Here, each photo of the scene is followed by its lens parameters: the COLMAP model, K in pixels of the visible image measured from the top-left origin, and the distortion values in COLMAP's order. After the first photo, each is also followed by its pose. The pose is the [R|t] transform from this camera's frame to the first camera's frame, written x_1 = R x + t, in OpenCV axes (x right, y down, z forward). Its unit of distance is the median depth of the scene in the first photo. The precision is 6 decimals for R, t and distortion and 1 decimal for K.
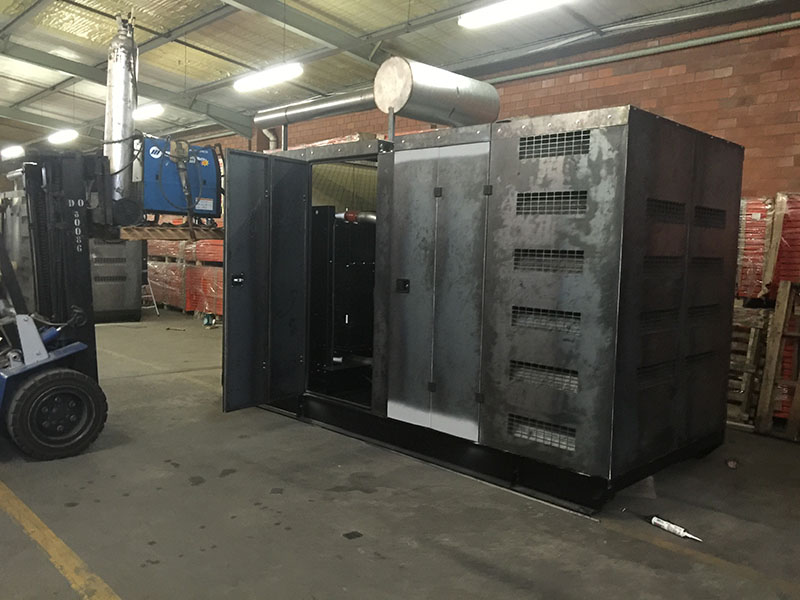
lens RADIAL K [[680.7, 0, 403.1], [0, 680.7, 296.1], [0, 0, 1]] dist [0.034739, -0.044633]
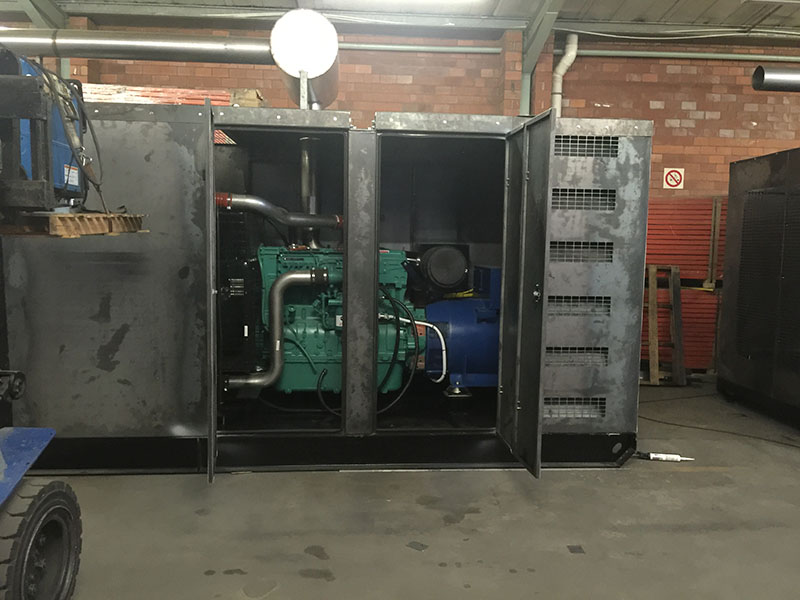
lens RADIAL K [[680.7, 0, 402.8], [0, 680.7, 304.6], [0, 0, 1]] dist [0.034739, -0.044633]
pose [[0.649100, -0.088804, 0.755502, -0.819343], [0.057010, 0.996049, 0.068097, -0.059026], [-0.758564, -0.001131, 0.651597, 0.505932]]
